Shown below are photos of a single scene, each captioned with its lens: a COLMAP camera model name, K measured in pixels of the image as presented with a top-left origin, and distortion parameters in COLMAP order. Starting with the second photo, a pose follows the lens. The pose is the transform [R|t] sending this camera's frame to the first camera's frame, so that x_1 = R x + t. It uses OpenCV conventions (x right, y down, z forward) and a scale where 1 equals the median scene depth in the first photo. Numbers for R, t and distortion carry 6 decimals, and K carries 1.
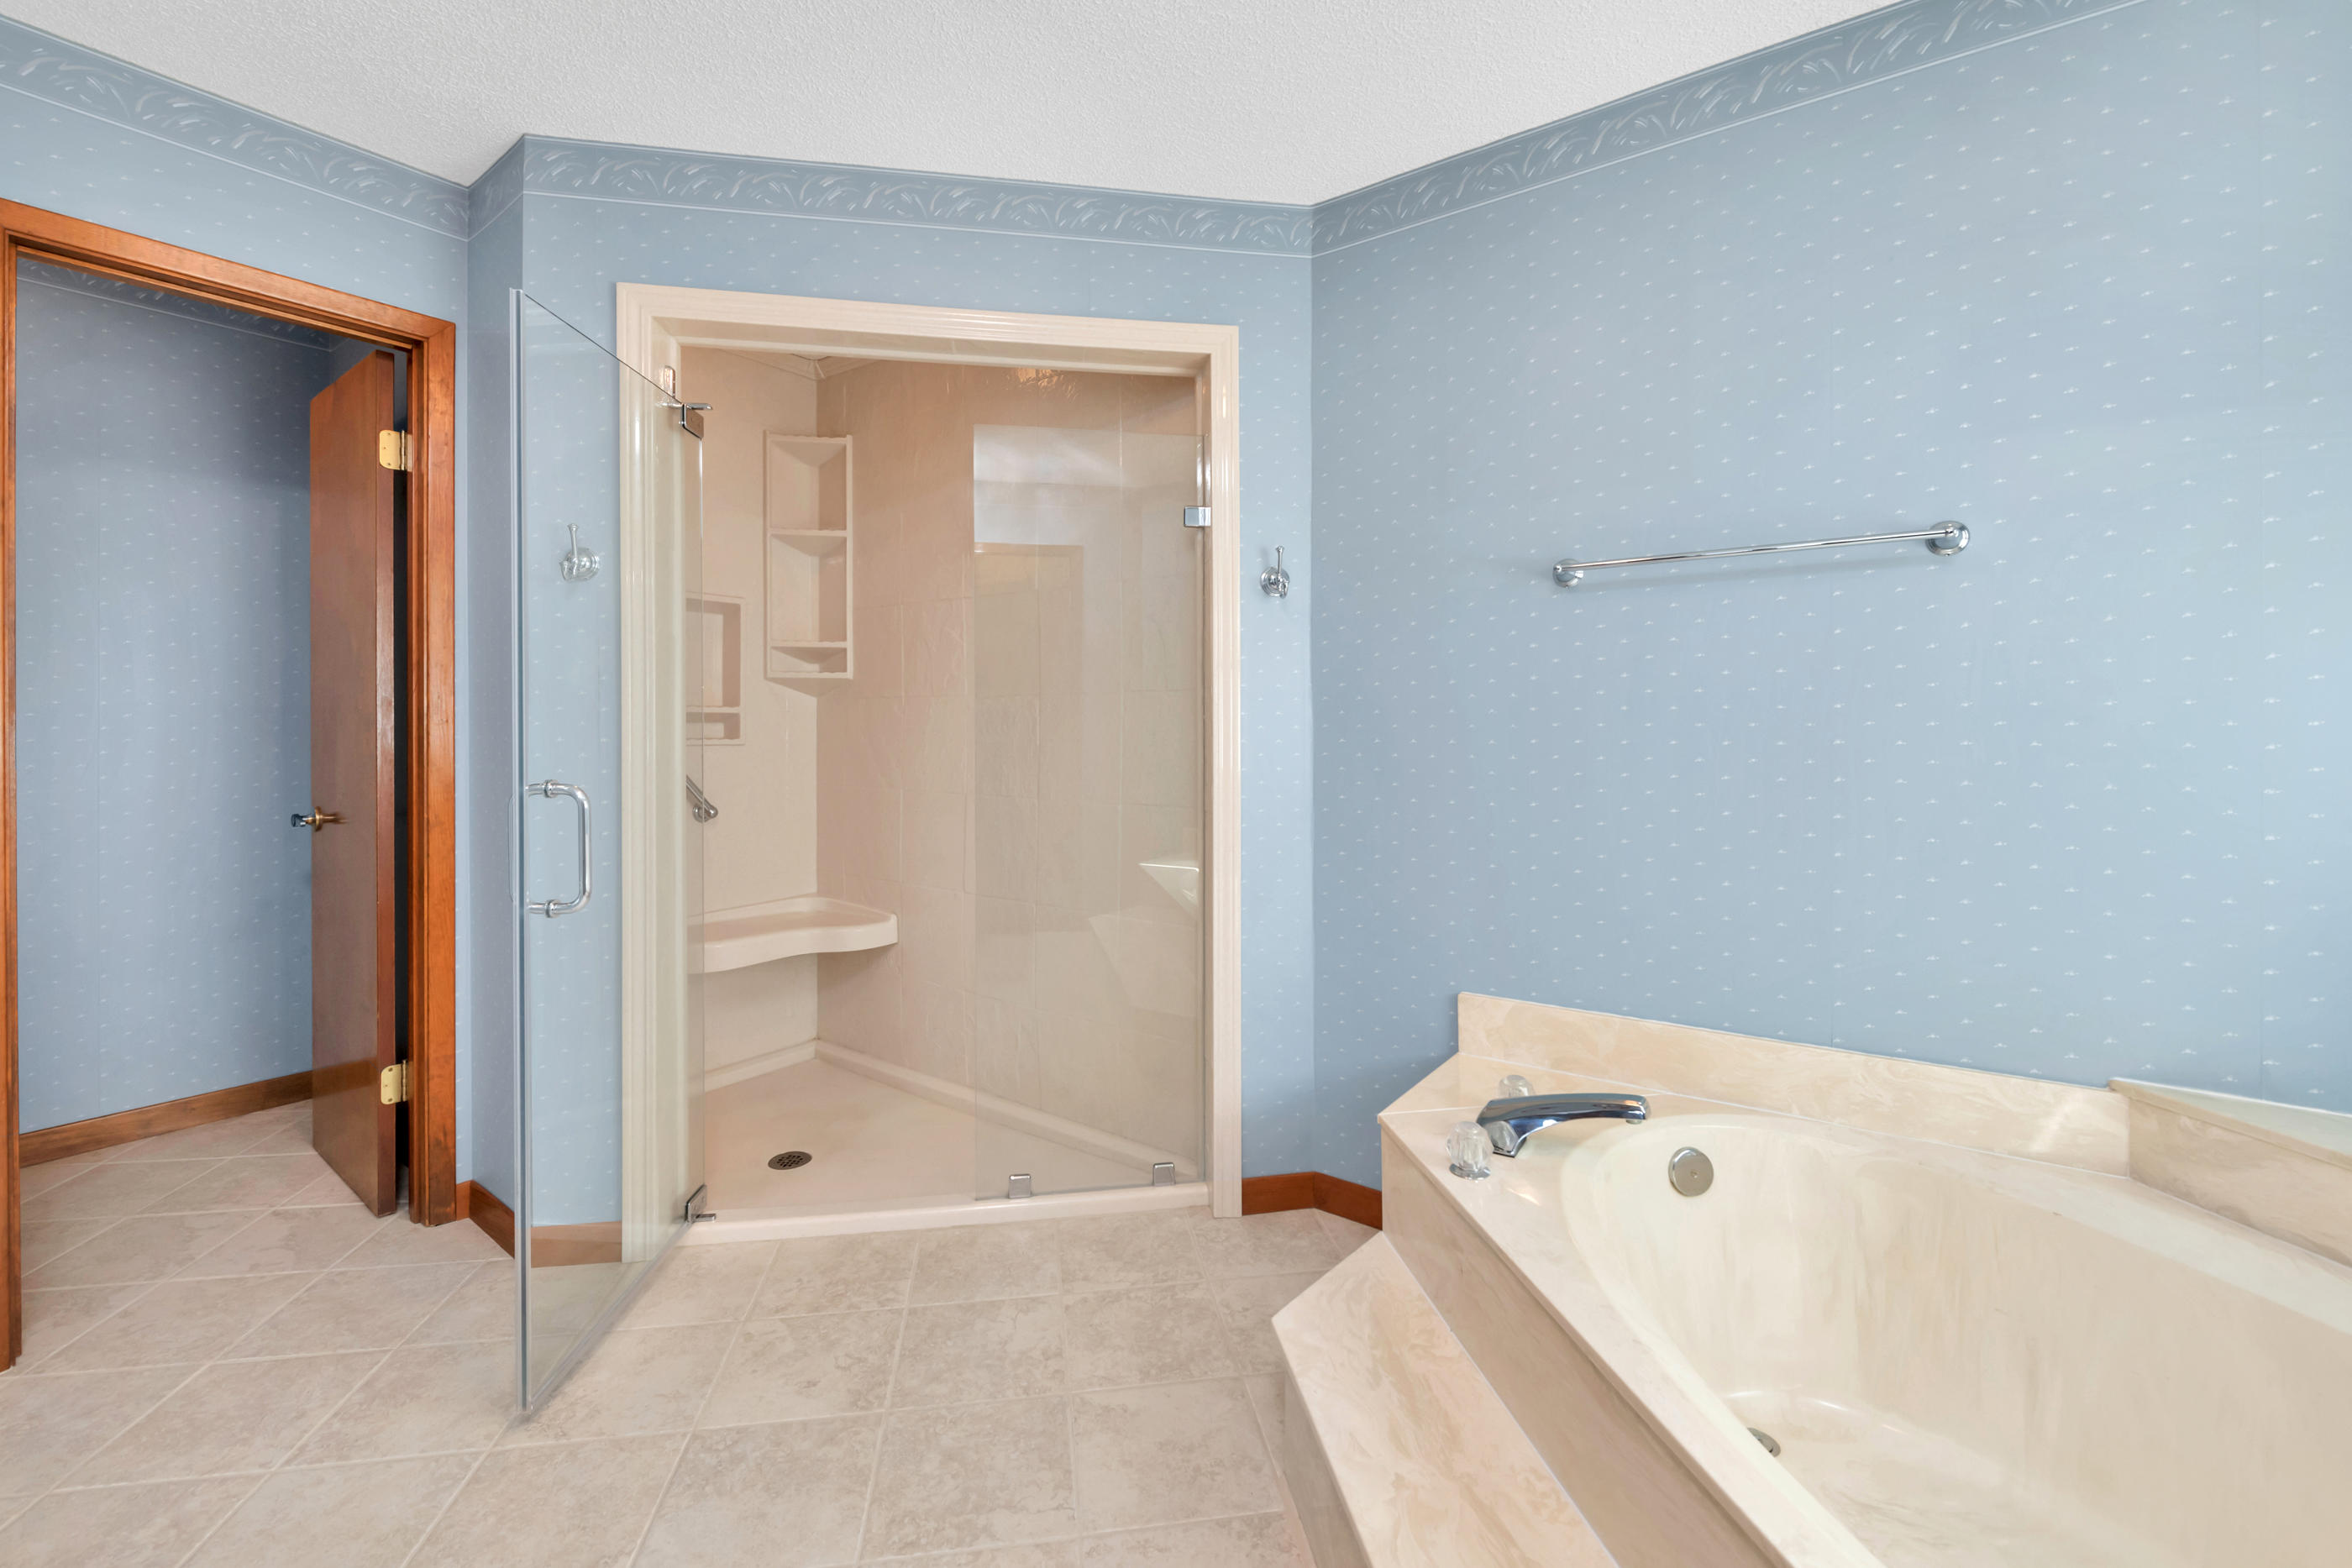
lens RADIAL K [[987.2, 0, 1159.1], [0, 987.2, 713.5], [0, 0, 1]] dist [0.007444, -0.003013]
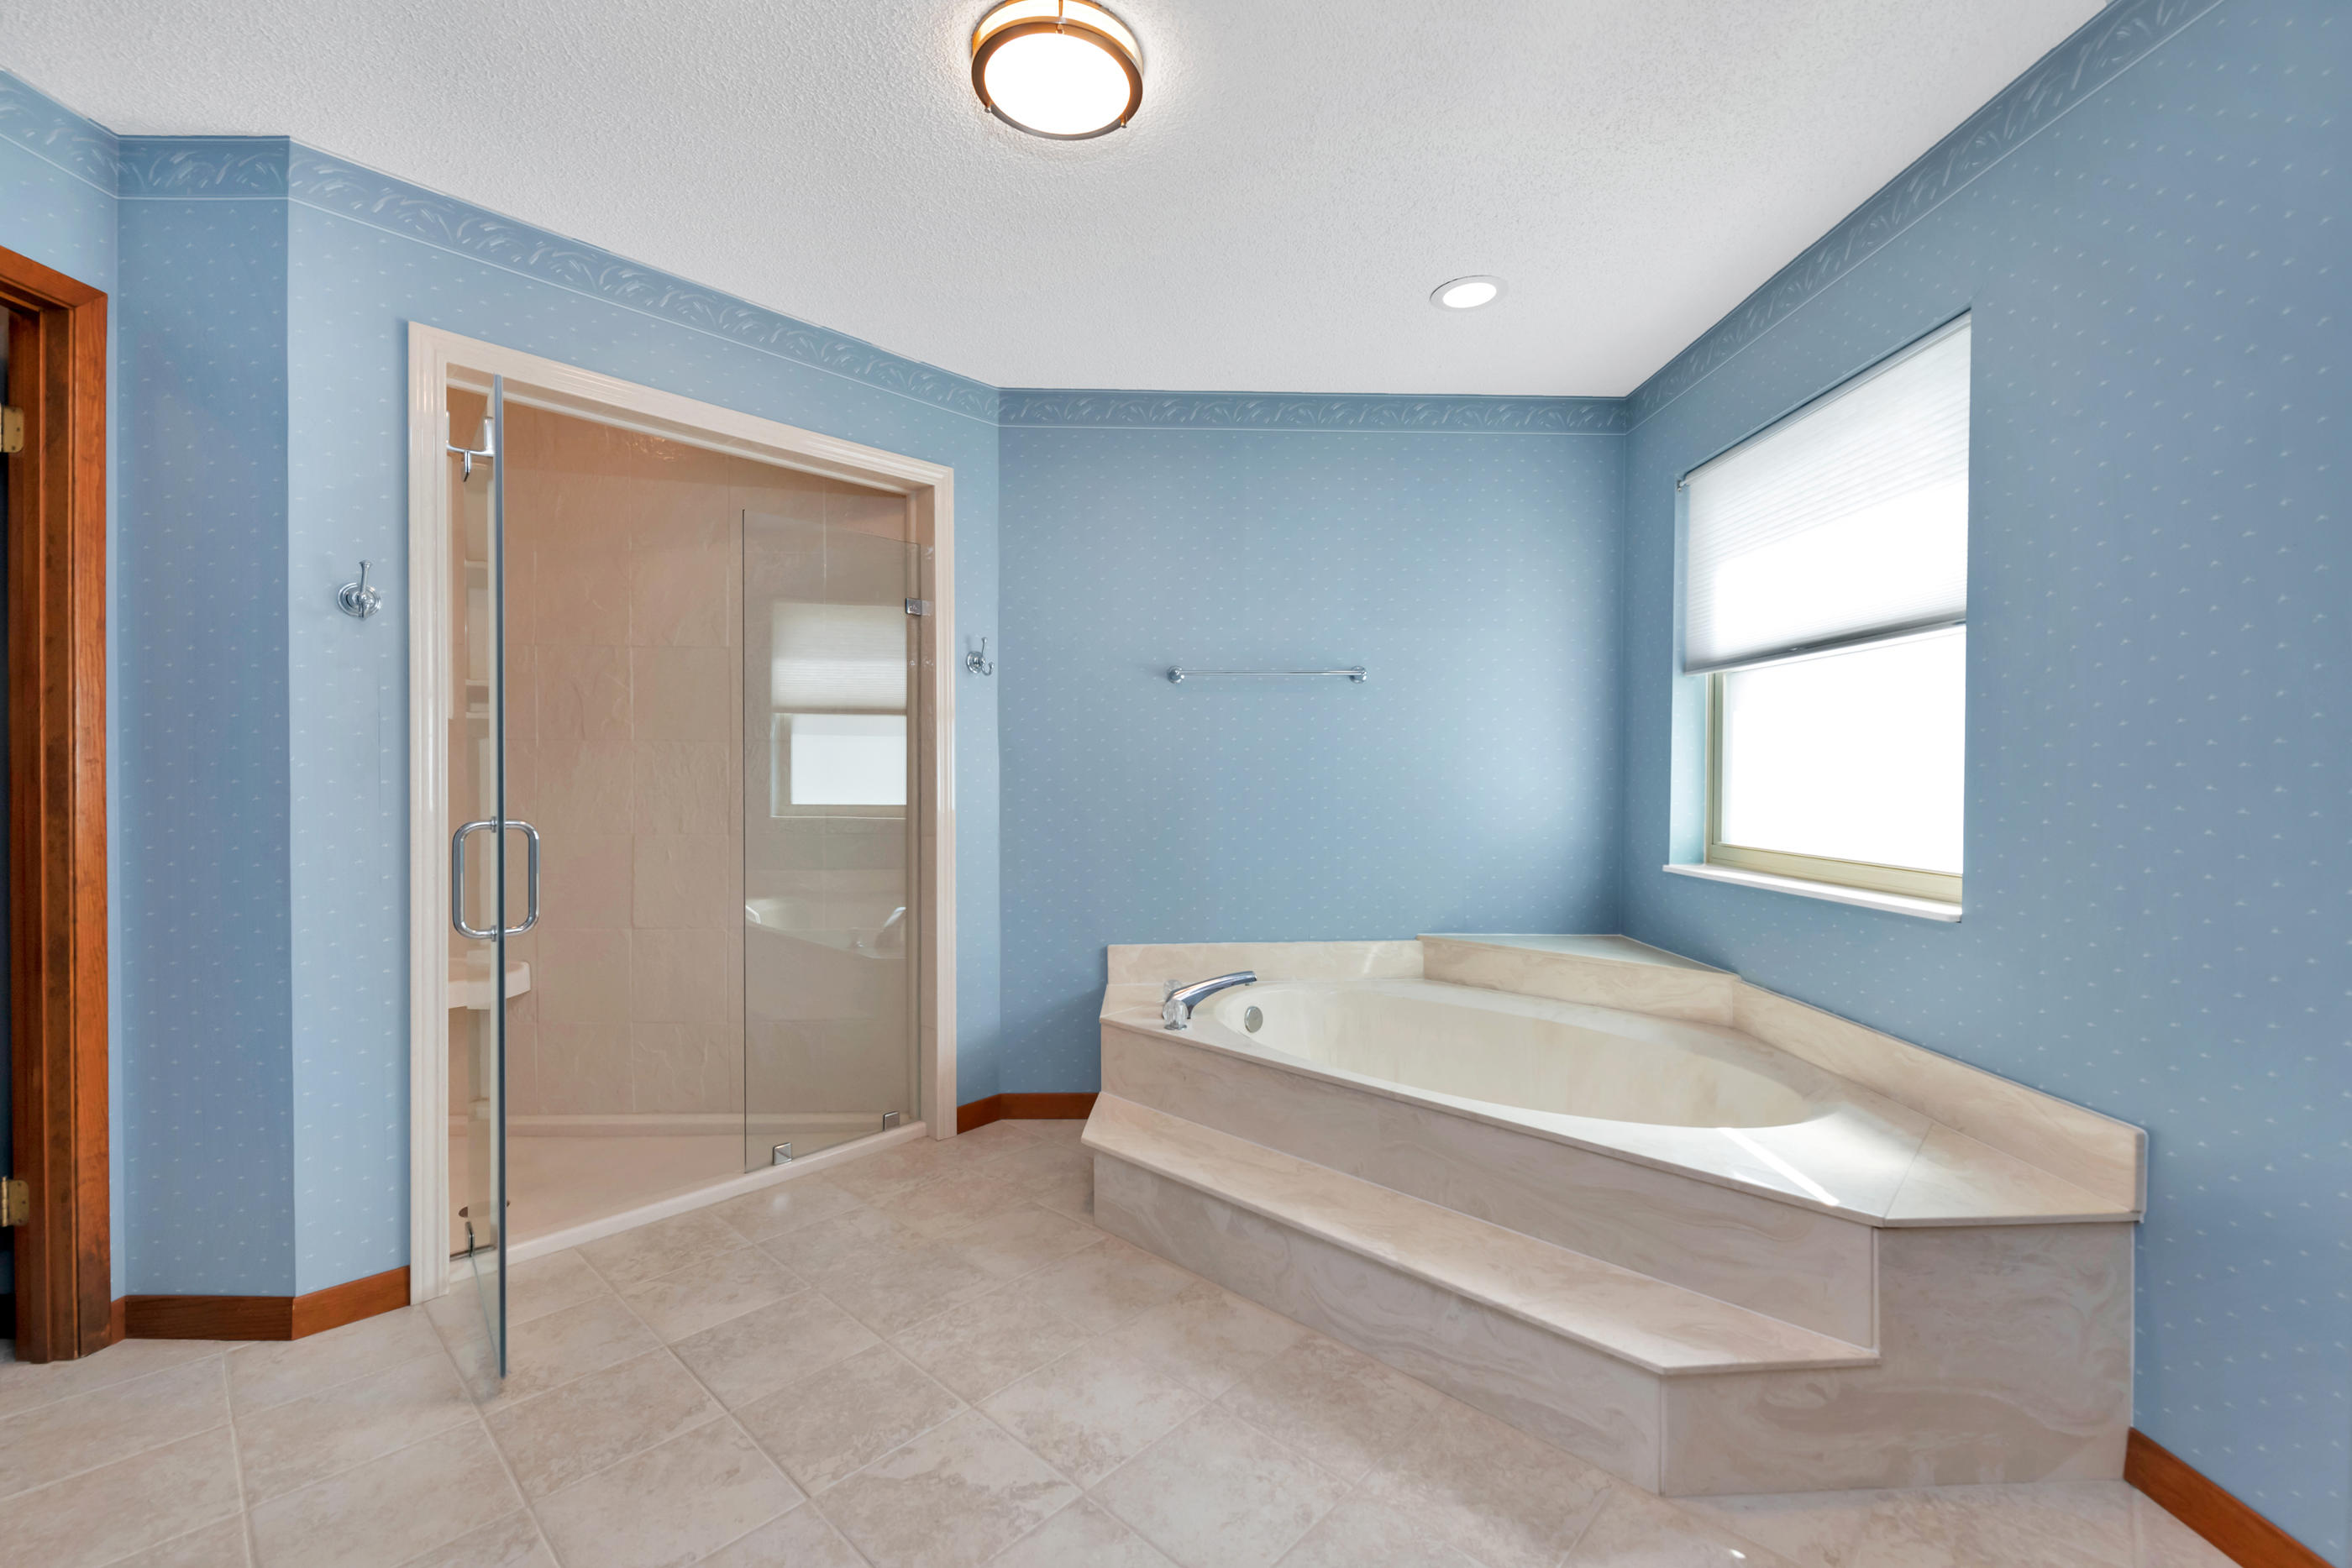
lens RADIAL K [[987.2, 0, 1171.6], [0, 987.2, 774.6], [0, 0, 1]] dist [0.007444, -0.003013]
pose [[0.790252, -0.000684, 0.612782, -0.512407], [-0.003775, 0.999975, 0.005984, 0.010422], [-0.612770, -0.007042, 0.790230, -0.236589]]
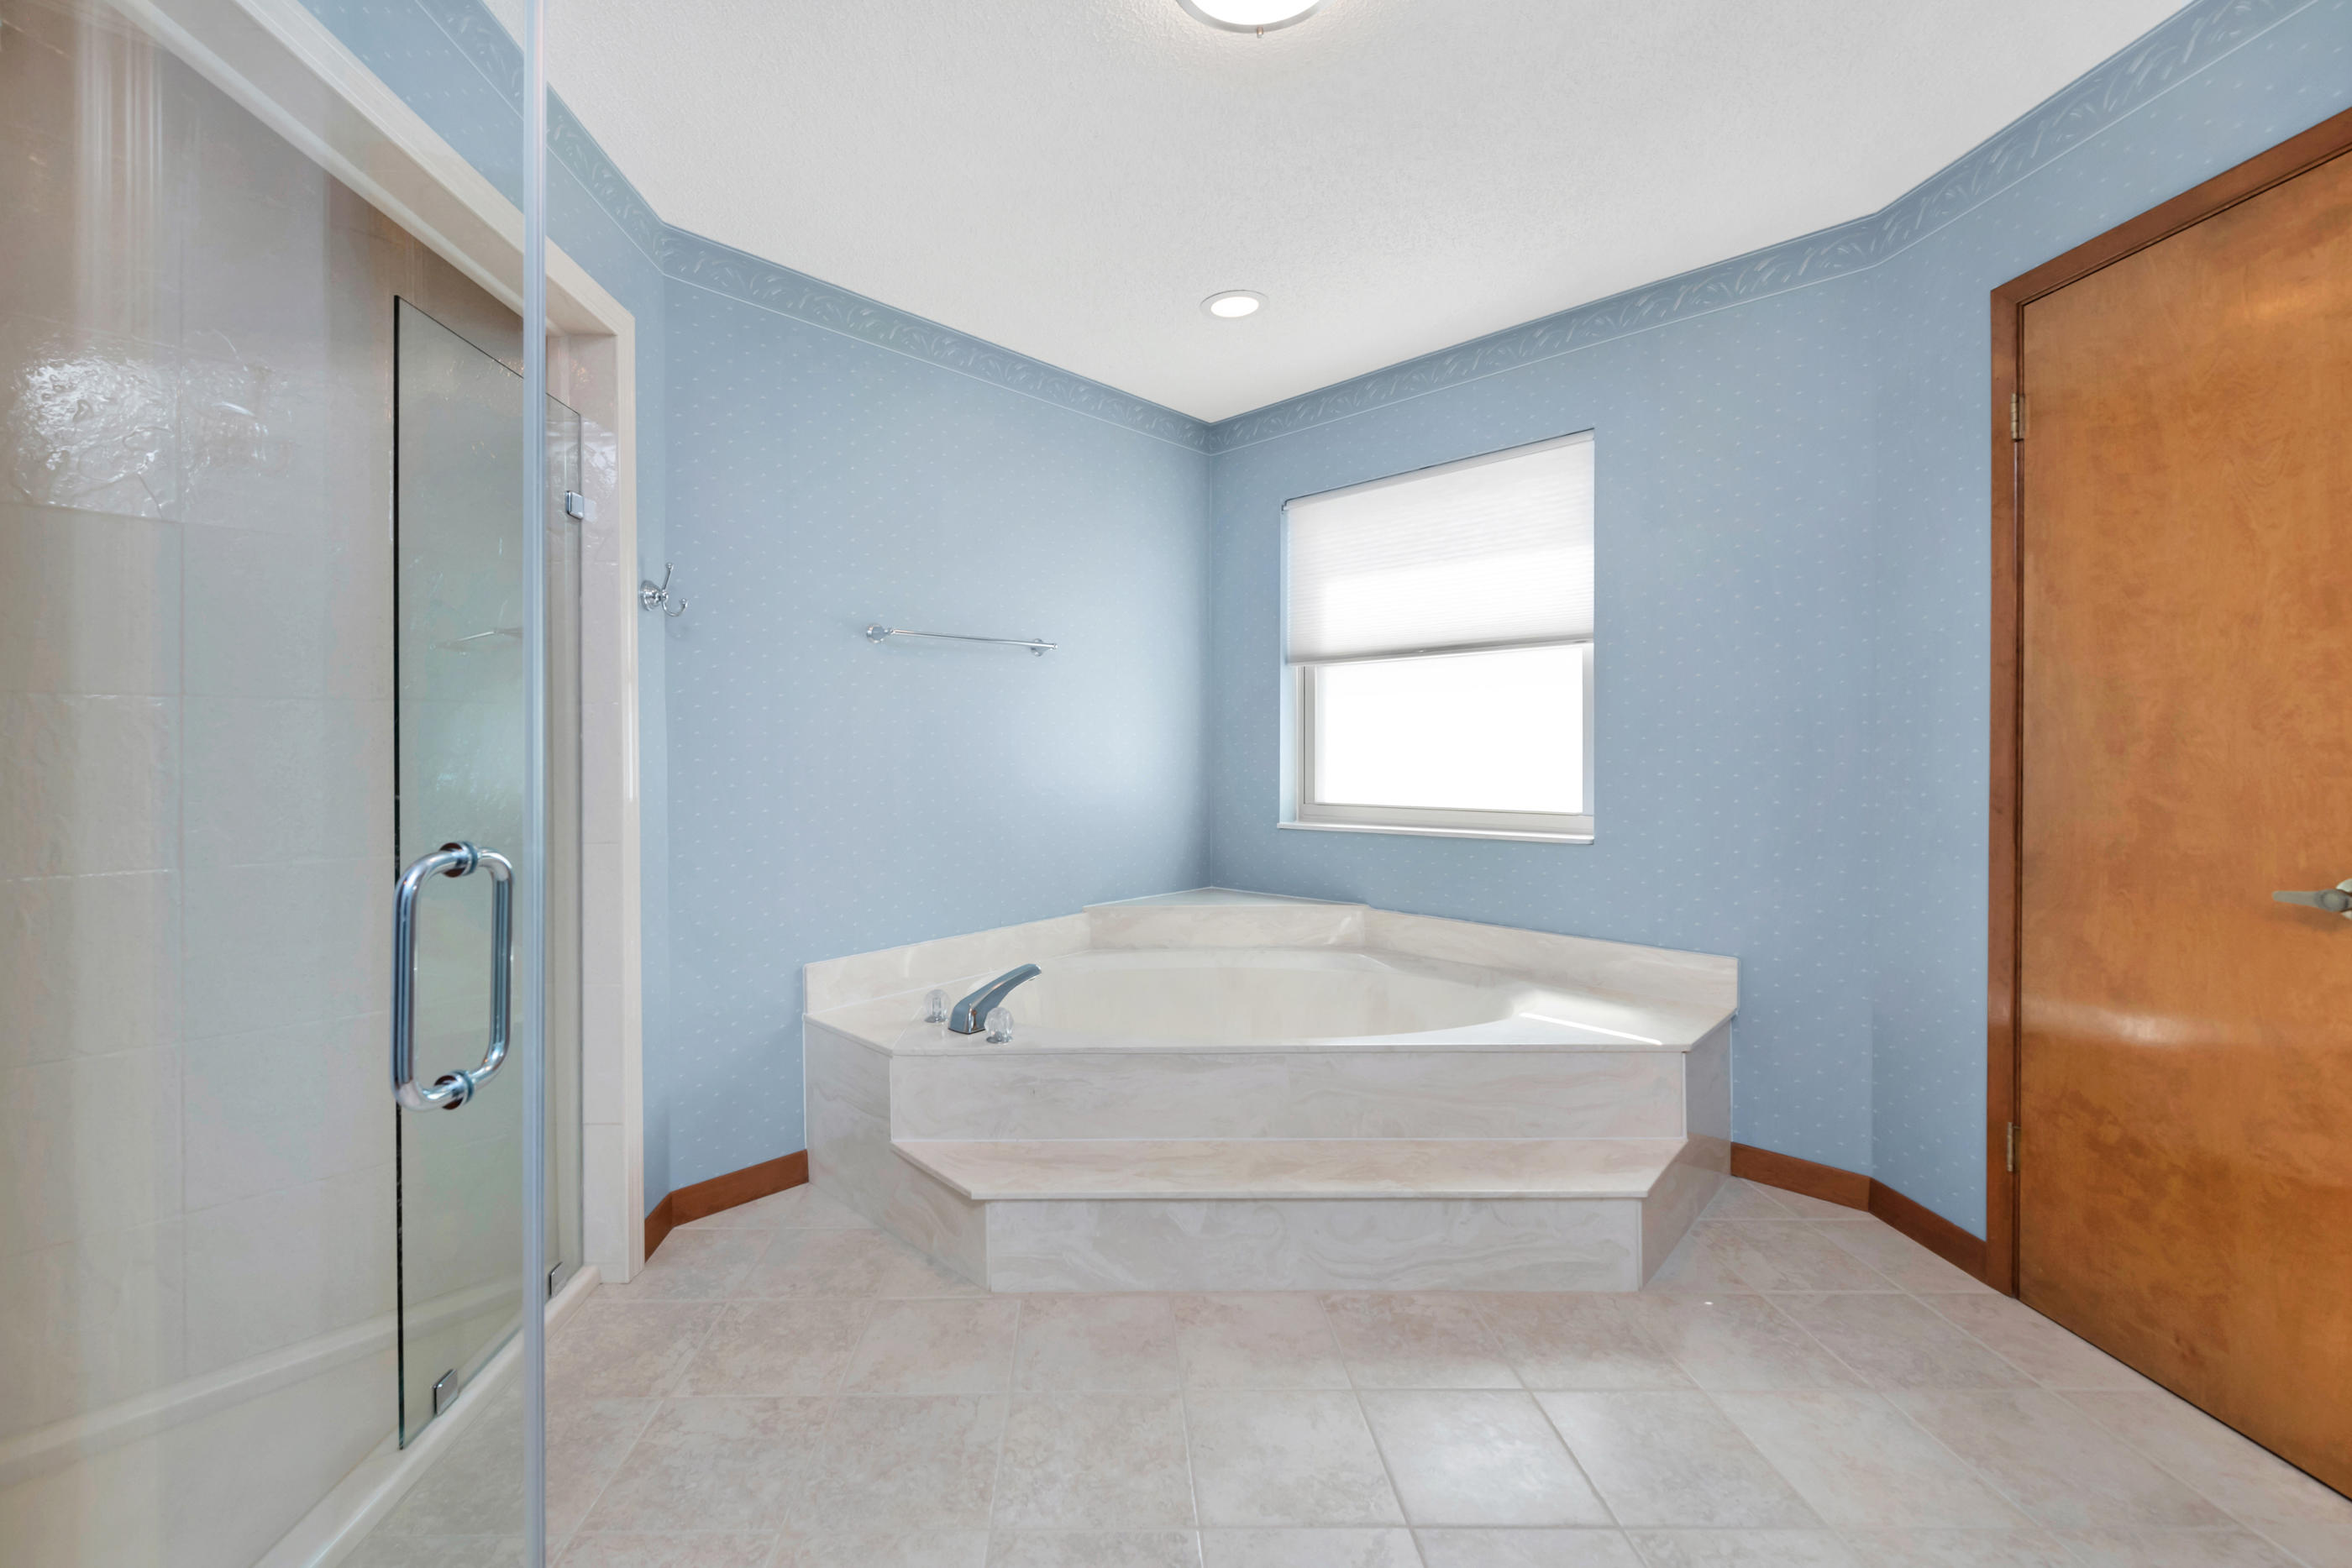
lens RADIAL K [[987.2, 0, 1096.7], [0, 987.2, 749.9], [0, 0, 1]] dist [0.007444, -0.003013]
pose [[0.158387, -0.000819, 0.987377, -0.789836], [0.002579, 0.999997, 0.000416, 0.017251], [-0.987374, 0.002481, 0.158389, 0.428939]]
